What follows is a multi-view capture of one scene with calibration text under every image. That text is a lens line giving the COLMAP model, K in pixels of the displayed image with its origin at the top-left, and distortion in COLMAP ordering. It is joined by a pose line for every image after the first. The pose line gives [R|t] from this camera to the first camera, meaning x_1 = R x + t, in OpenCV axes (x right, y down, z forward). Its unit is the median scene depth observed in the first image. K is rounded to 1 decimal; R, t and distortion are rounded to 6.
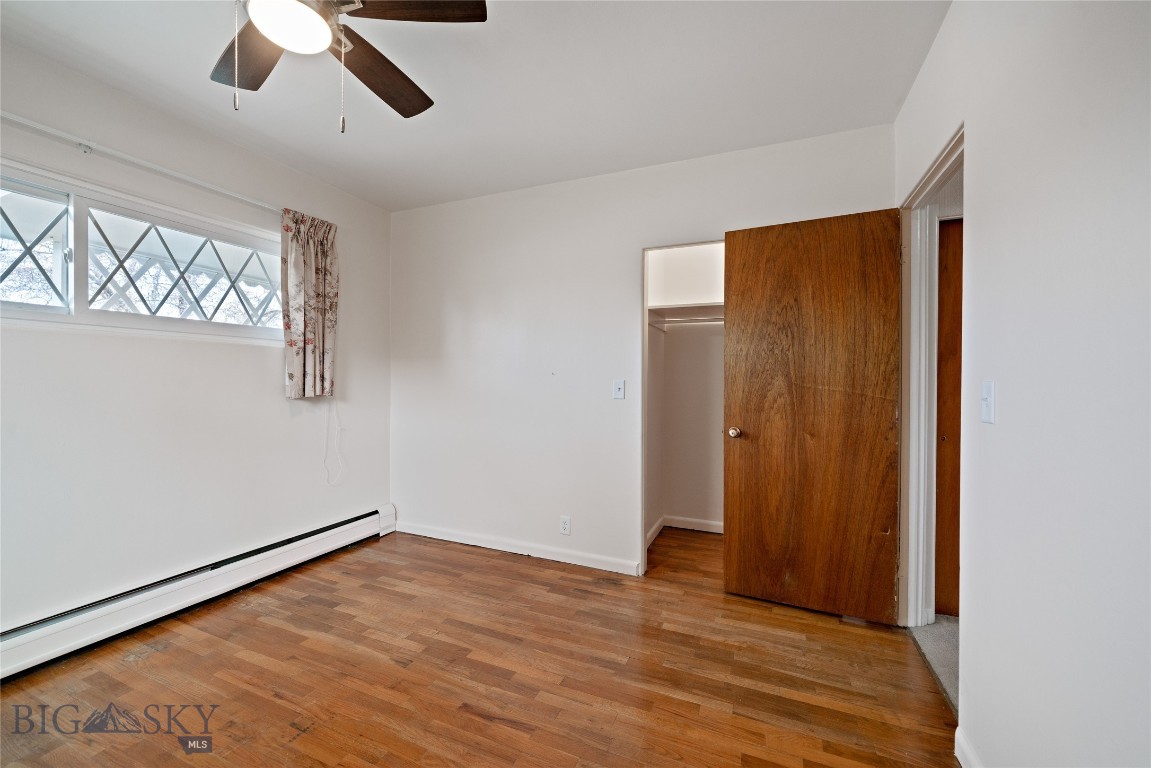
lens RADIAL K [[455.6, 0, 580.7], [0, 455.6, 376.9], [0, 0, 1]] dist [0.001268, 0.000337]
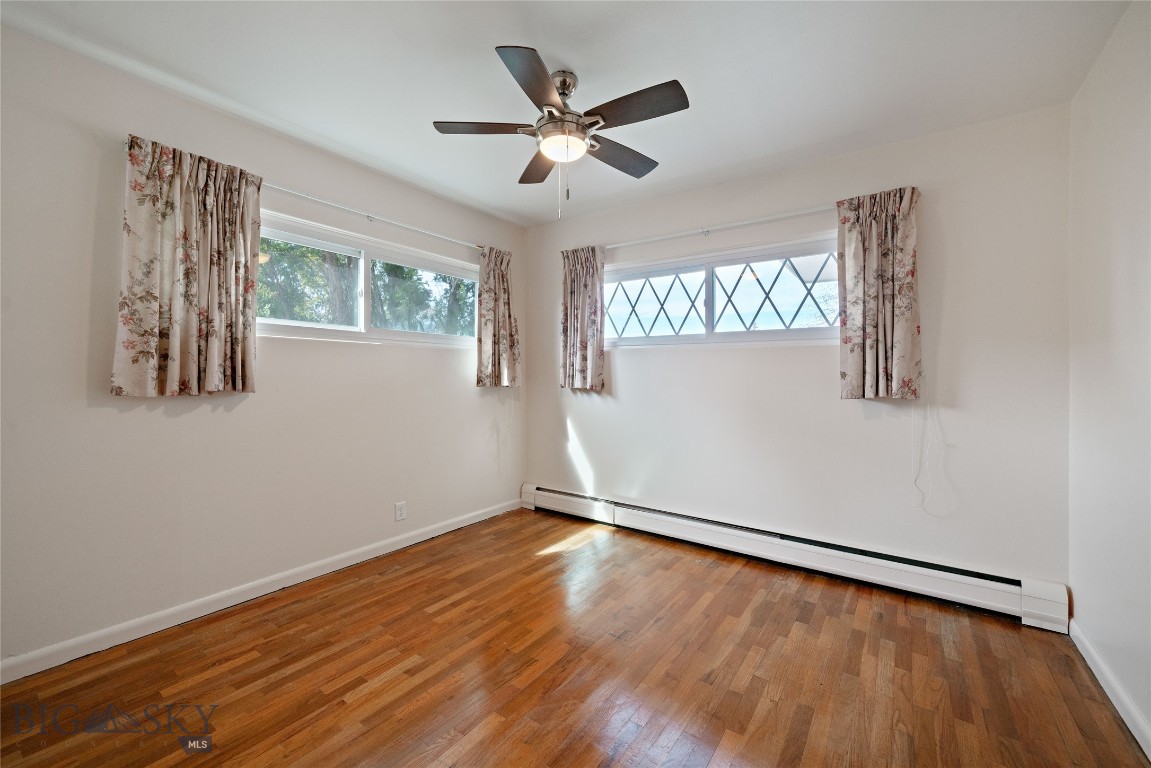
lens RADIAL K [[455.6, 0, 573.1], [0, 455.6, 376.3], [0, 0, 1]] dist [0.001268, 0.000337]
pose [[-0.218917, -0.008514, -0.975706, 0.417176], [-0.003587, 0.999962, -0.007921, 0.010995], [0.975737, 0.001766, -0.218939, 0.660728]]
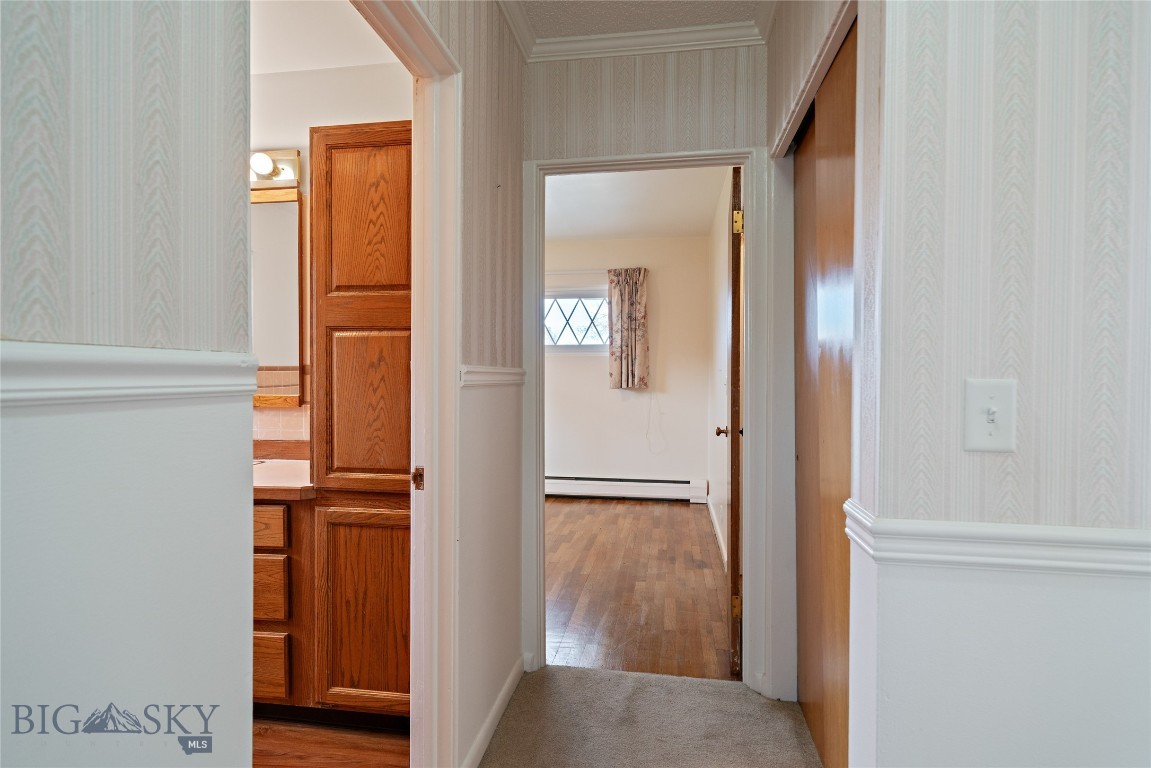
lens RADIAL K [[591.1, 0, 575.6], [0, 591.1, 378.6], [0, 0, 1]] dist [0.001506, -0.000016]
pose [[0.245587, -0.000783, -0.969374, 1.336224], [0.000345, 1.000000, -0.000720, 0.014594], [0.969374, -0.000158, 0.245588, 0.376013]]
